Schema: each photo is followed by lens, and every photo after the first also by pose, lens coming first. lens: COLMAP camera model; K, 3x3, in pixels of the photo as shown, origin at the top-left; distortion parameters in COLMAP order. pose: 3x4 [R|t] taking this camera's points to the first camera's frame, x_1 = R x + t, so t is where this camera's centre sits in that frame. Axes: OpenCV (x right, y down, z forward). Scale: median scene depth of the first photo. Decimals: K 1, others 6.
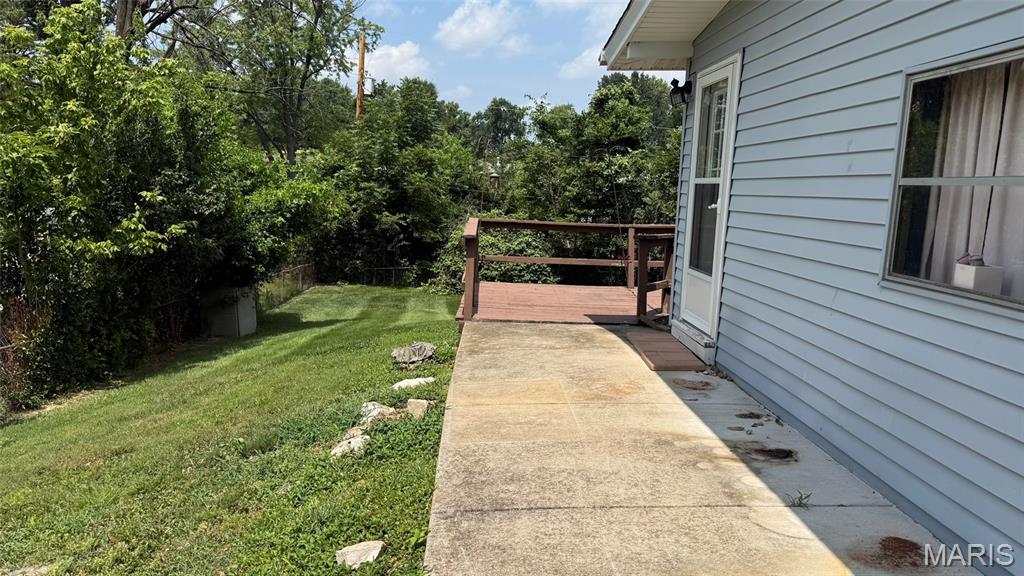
lens RADIAL K [[719.1, 0, 514.3], [0, 719.1, 289.7], [0, 0, 1]] dist [0.070127, -0.093307]
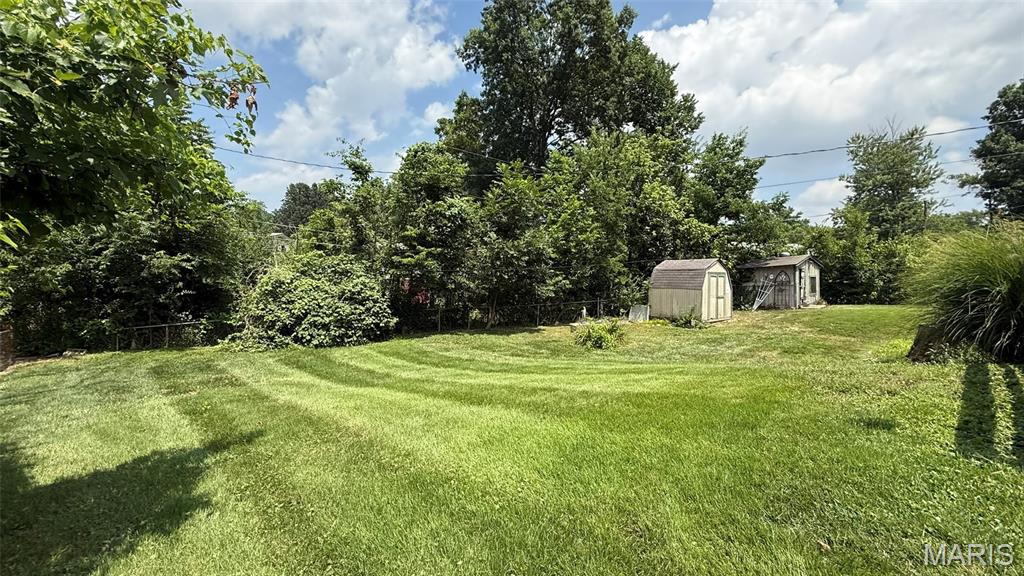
lens RADIAL K [[408.8, 0, 508.5], [0, 408.8, 283.0], [0, 0, 1]] dist [0.001023, 0.000164]
pose [[0.798496, -0.031916, 0.601154, -0.143948], [0.087497, 0.994143, -0.063440, -0.015316], [-0.595608, 0.103256, 0.796611, 0.438296]]
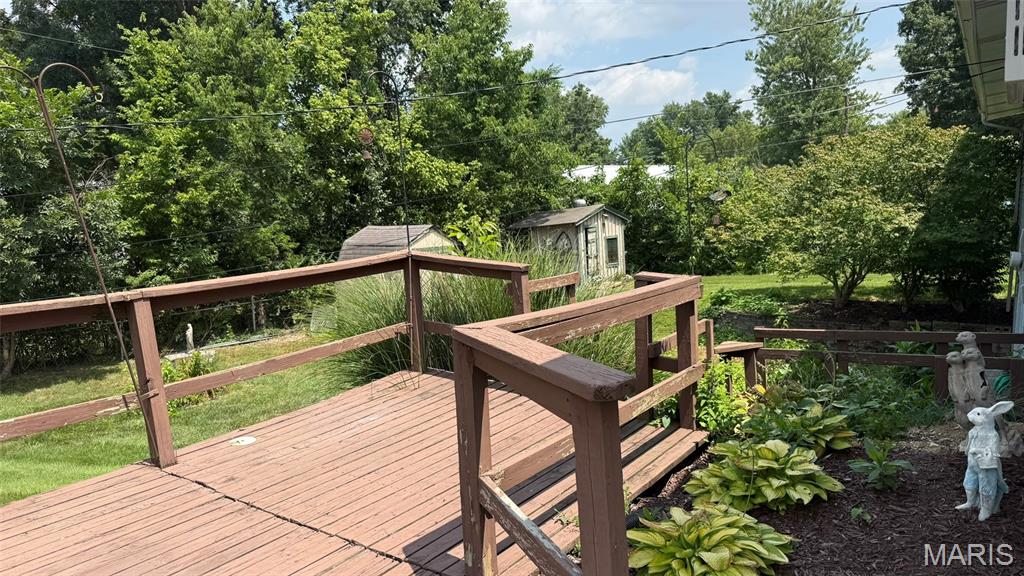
lens RADIAL K [[719.1, 0, 515.8], [0, 719.1, 297.4], [0, 0, 1]] dist [0.070127, -0.093307]
pose [[0.593599, -0.147496, 0.791129, -0.004162], [0.146047, 0.986481, 0.074335, -0.036613], [-0.791398, 0.071417, 0.607115, 0.269977]]
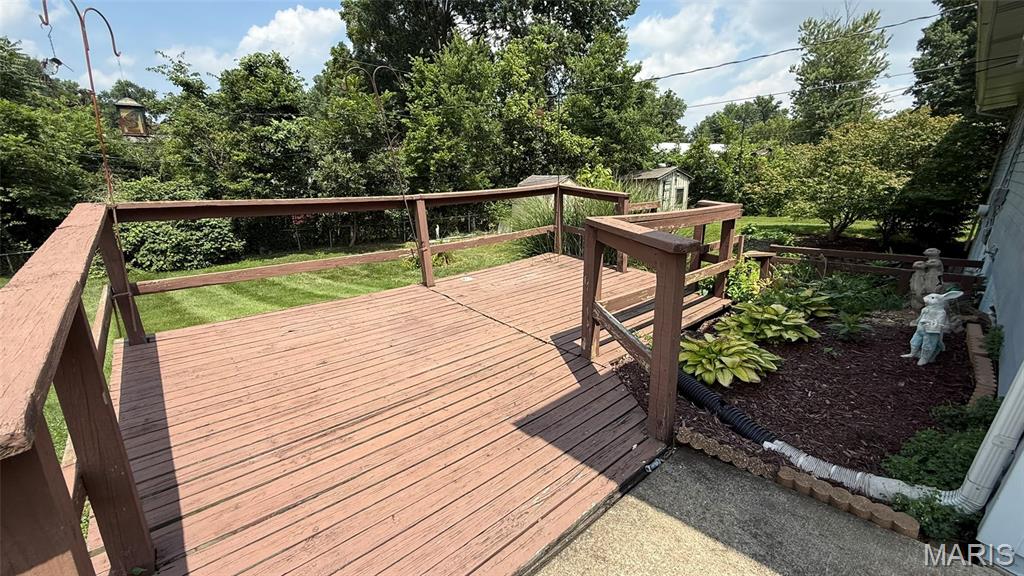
lens RADIAL K [[408.8, 0, 512.3], [0, 408.8, 287.4], [0, 0, 1]] dist [0.001023, 0.000164]
pose [[0.772878, -0.203046, 0.601192, -0.007814], [0.099035, 0.974411, 0.201780, -0.031547], [-0.626779, -0.096413, 0.773210, 0.270827]]
